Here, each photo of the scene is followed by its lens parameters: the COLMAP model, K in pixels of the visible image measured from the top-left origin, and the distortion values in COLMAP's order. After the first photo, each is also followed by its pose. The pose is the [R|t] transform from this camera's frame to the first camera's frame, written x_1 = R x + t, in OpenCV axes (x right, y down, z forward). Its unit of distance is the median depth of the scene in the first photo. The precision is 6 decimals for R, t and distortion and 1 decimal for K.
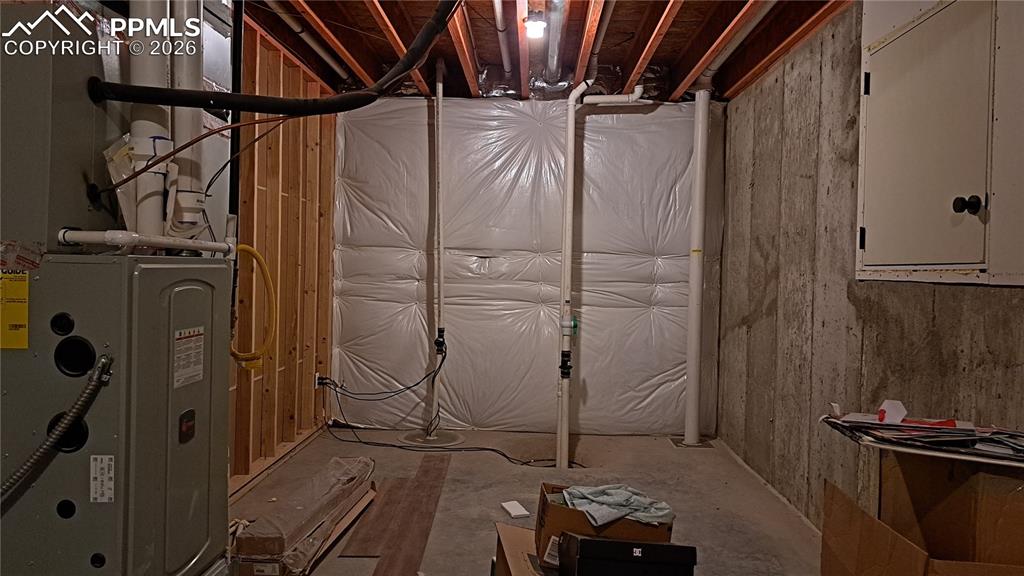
lens RADIAL K [[770.3, 0, 512.0], [0, 770.3, 288.0], [0, 0, 1]] dist [-0.000147, -0.000241]
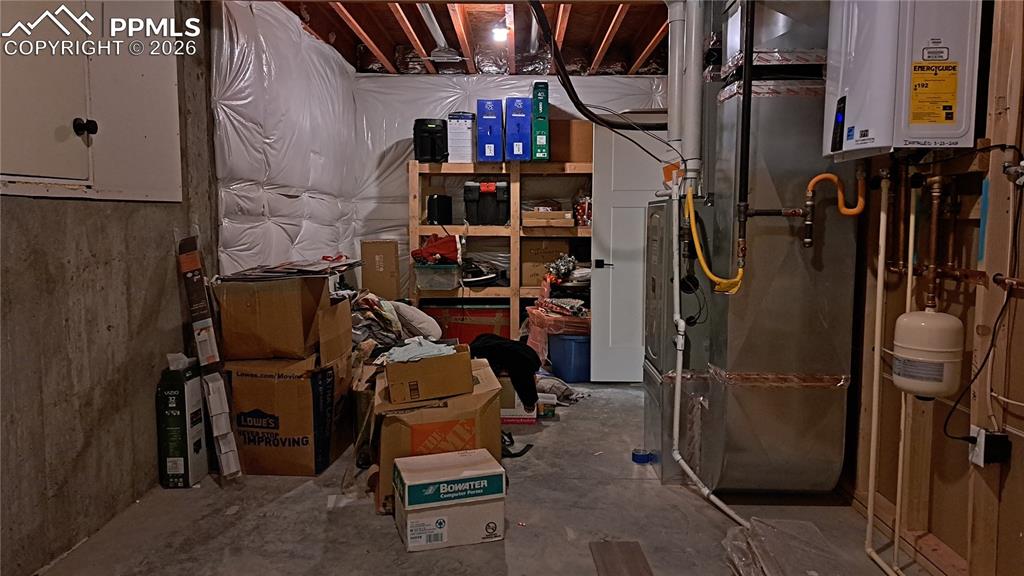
lens RADIAL K [[770.3, 0, 512.0], [0, 770.3, 288.0], [0, 0, 1]] dist [-0.000147, -0.000241]
pose [[-0.999192, -0.035369, -0.019065, -0.008936], [-0.037398, 0.992141, 0.119409, -0.033345], [0.014692, 0.120025, -0.992662, 2.156729]]
